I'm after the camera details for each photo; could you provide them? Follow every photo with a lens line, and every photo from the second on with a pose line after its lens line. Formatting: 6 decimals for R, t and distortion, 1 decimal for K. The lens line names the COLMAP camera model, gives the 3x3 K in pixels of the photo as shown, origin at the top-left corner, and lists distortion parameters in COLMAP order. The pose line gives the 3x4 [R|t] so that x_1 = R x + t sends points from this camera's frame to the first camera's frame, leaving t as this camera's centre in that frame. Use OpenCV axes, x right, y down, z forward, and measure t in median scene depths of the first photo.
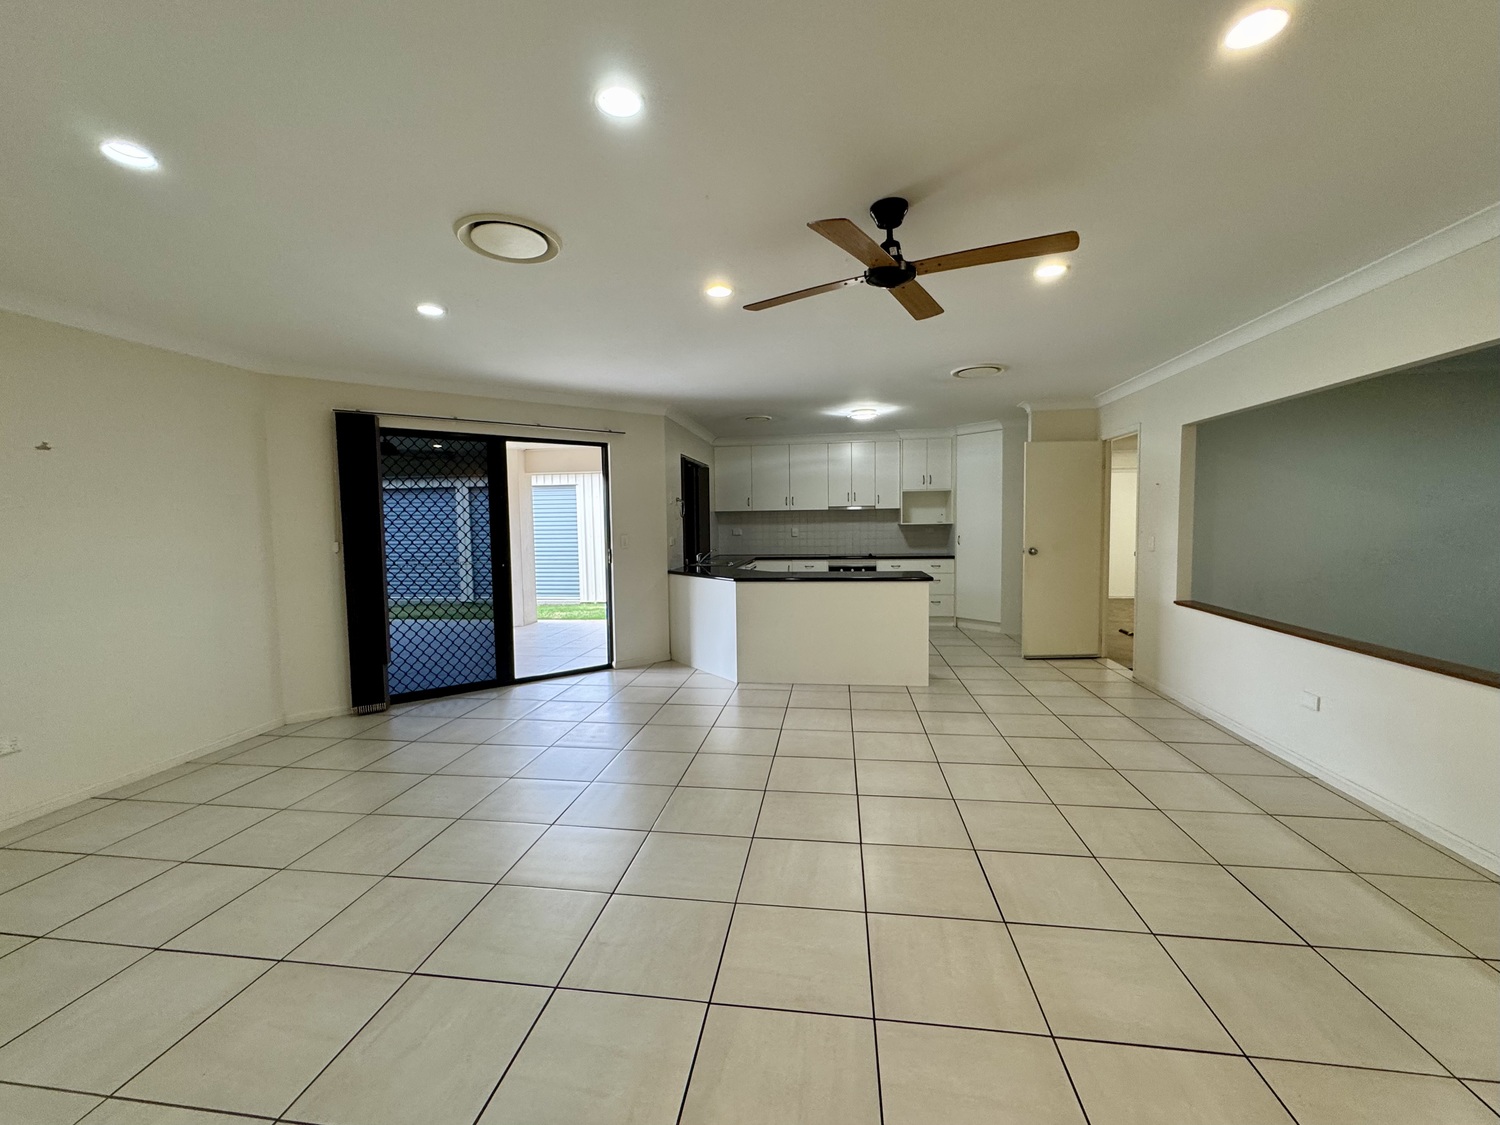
lens RADIAL K [[603.2, 0, 740.3], [0, 603.2, 560.6], [0, 0, 1]] dist [-0.002401, 0.000044]
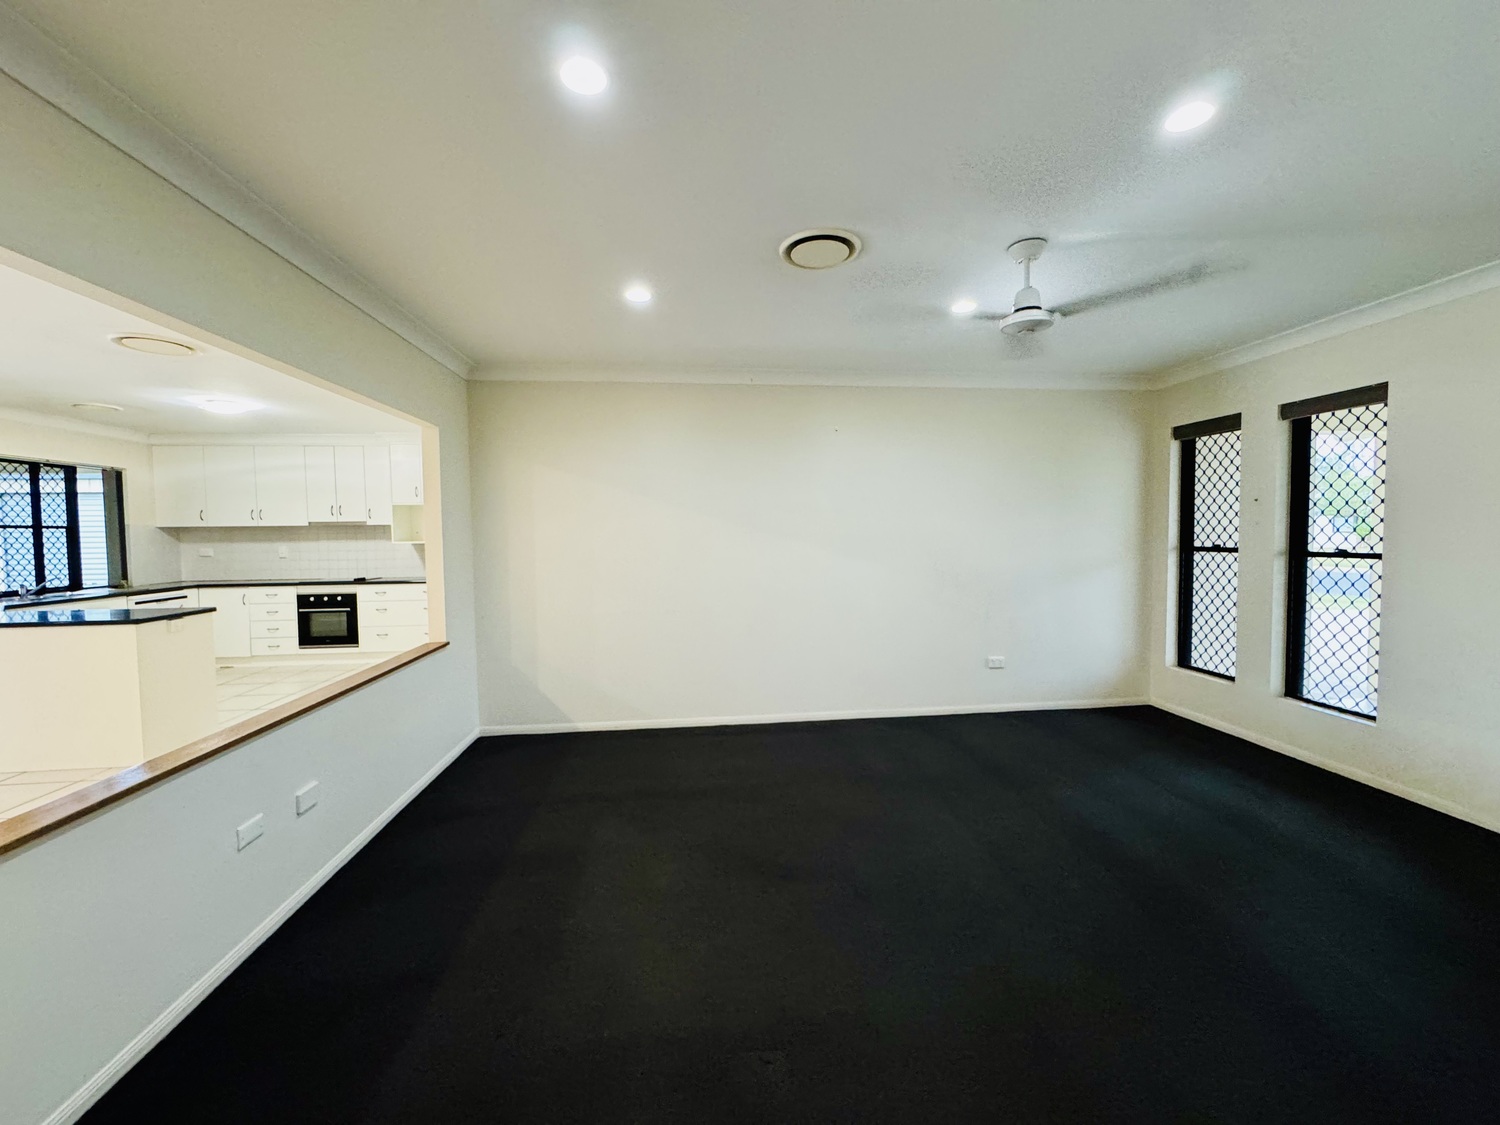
lens RADIAL K [[603.2, 0, 751.3], [0, 603.2, 558.2], [0, 0, 1]] dist [-0.002401, 0.000044]
pose [[0.965799, -0.008314, 0.259157, 0.540972], [0.014119, 0.999689, -0.020545, -0.014536], [-0.258906, 0.023502, 0.965617, 0.047017]]
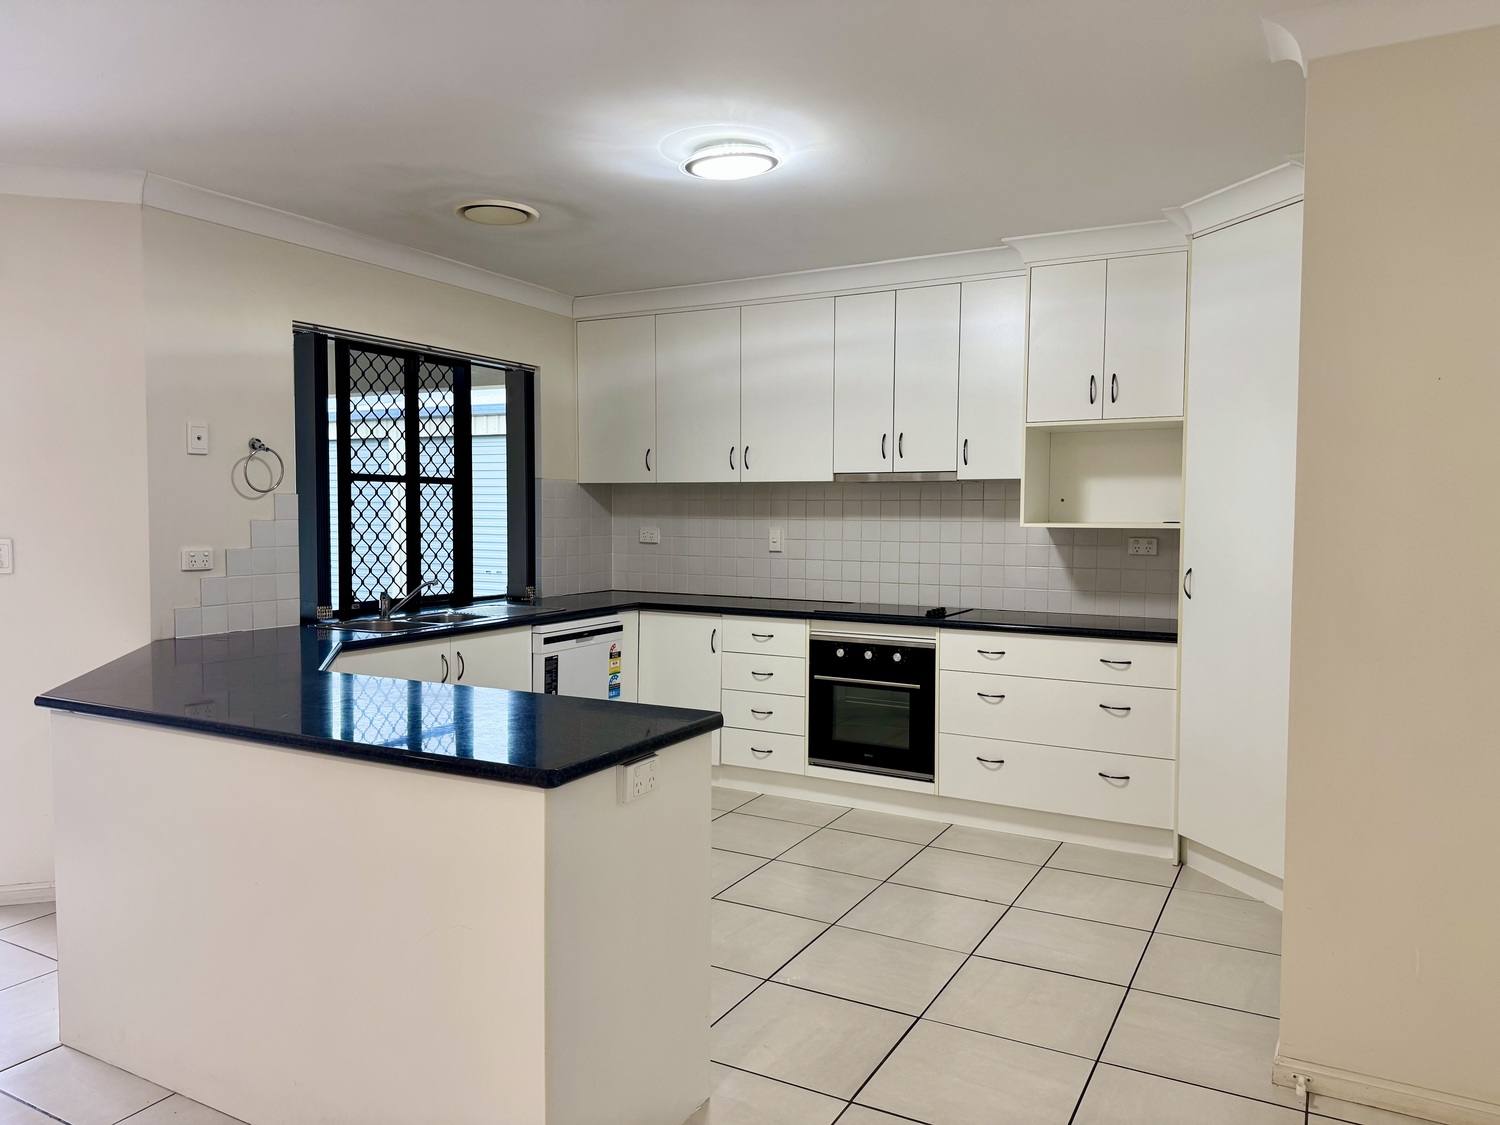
lens RADIAL K [[1037.2, 0, 746.8], [0, 1037.2, 569.9], [0, 0, 1]] dist [0.074787, -0.098151]
pose [[0.940660, 0.039082, -0.337092, 0.322491], [-0.040402, 0.999179, 0.003102, -0.032541], [0.336937, 0.010701, 0.941467, 0.415226]]
